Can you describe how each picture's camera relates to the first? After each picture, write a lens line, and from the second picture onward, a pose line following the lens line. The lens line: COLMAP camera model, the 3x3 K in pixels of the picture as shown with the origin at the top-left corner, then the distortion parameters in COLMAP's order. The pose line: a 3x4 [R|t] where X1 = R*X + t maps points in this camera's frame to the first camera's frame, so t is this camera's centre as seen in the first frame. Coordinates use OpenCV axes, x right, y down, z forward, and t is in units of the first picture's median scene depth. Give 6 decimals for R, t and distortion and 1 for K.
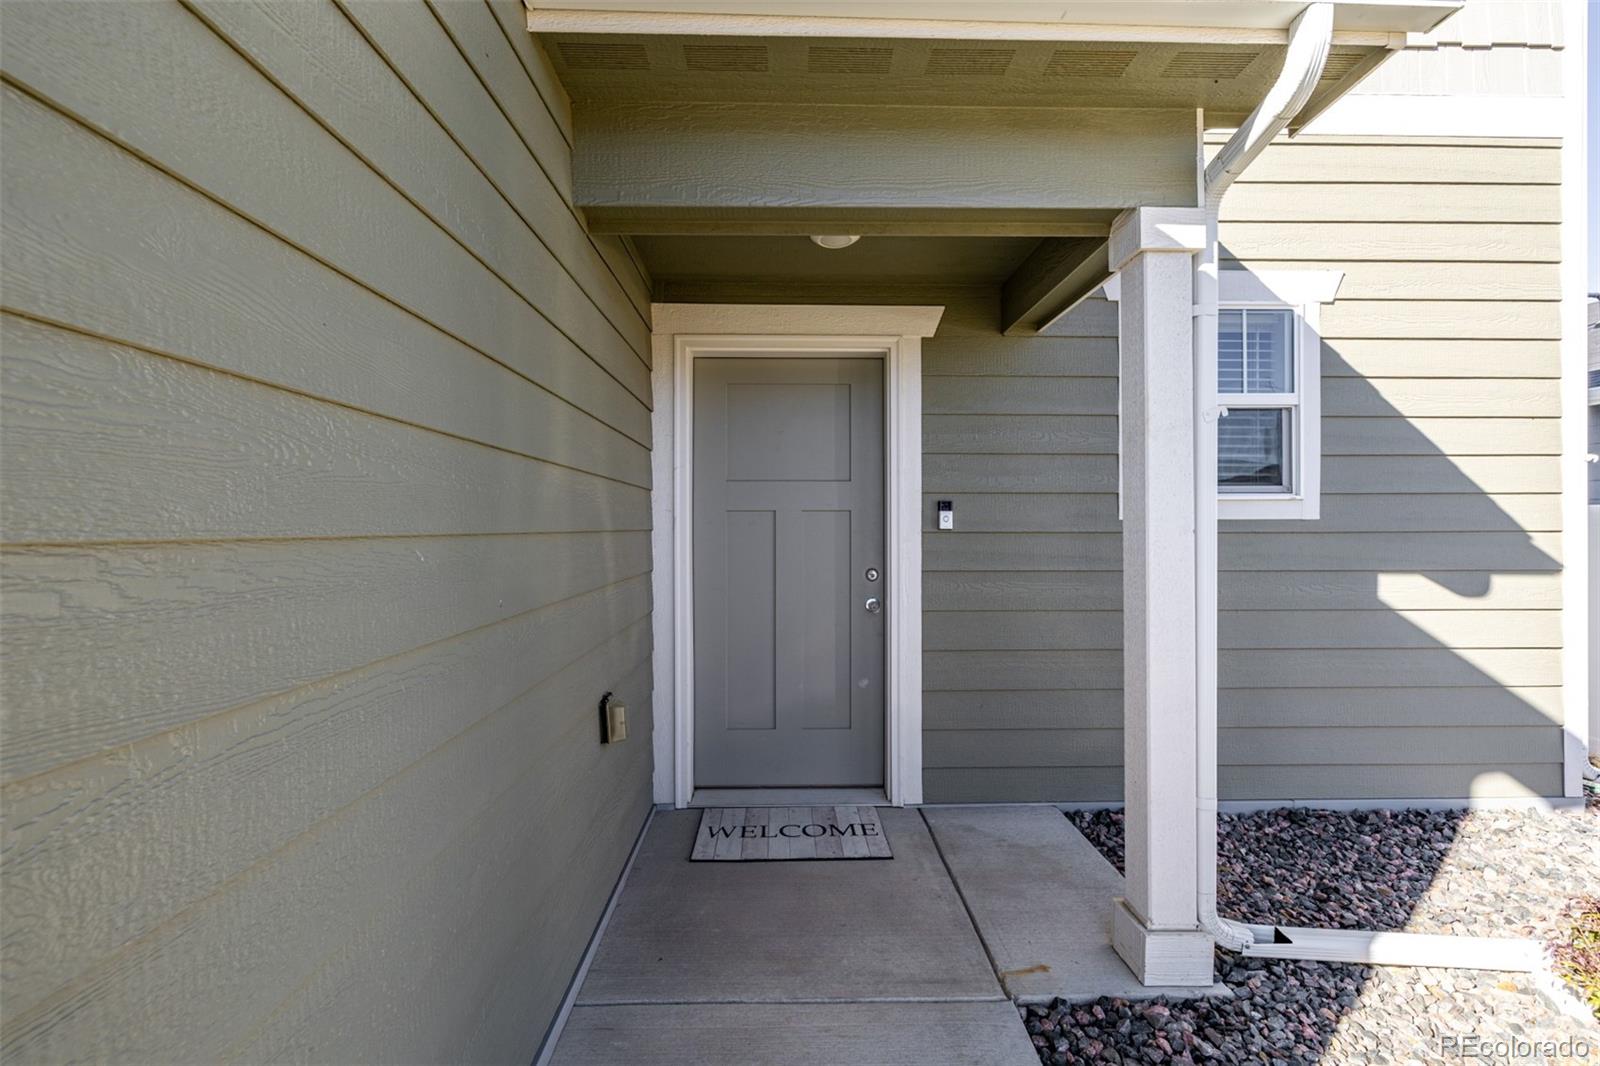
lens RADIAL K [[667.1, 0, 803.8], [0, 667.1, 525.4], [0, 0, 1]] dist [-0.002443, -0.000556]
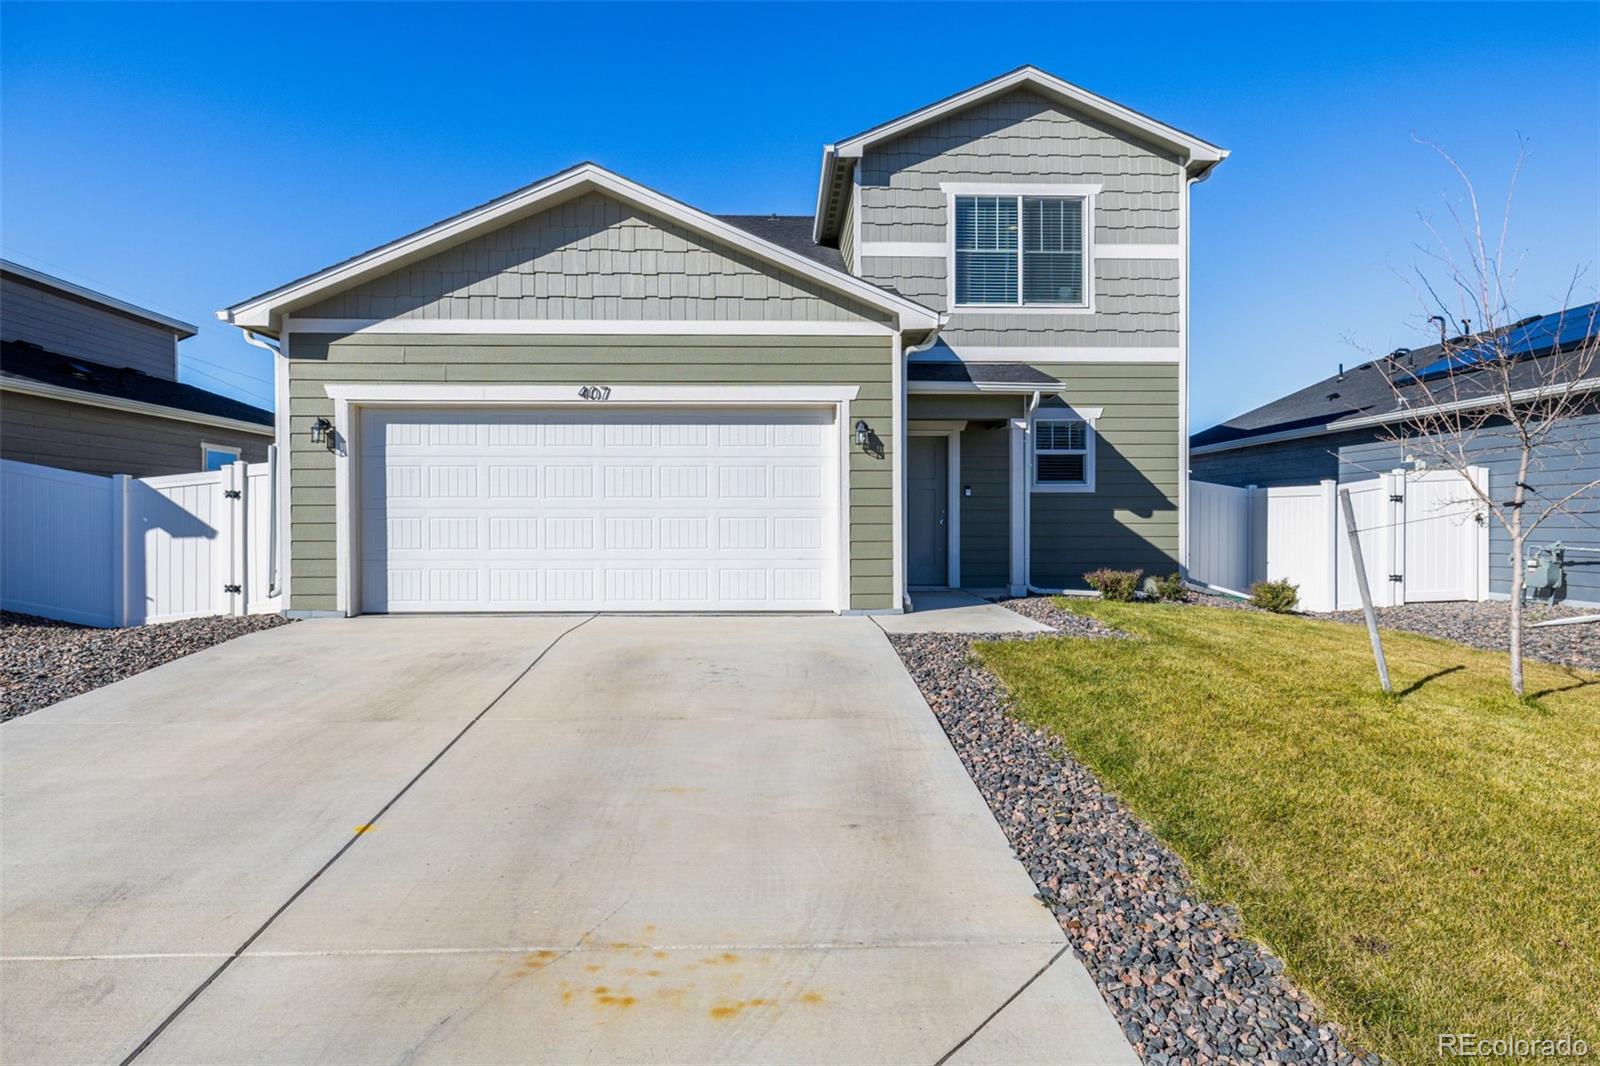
lens RADIAL K [[858.5, 0, 792.0], [0, 858.5, 533.0], [0, 0, 1]] dist [0.001534, -0.000803]
pose [[0.999889, -0.000339, -0.014882, -0.518777], [0.000621, 0.999821, 0.018914, 0.100075], [0.014873, -0.018921, 0.999710, -2.856777]]
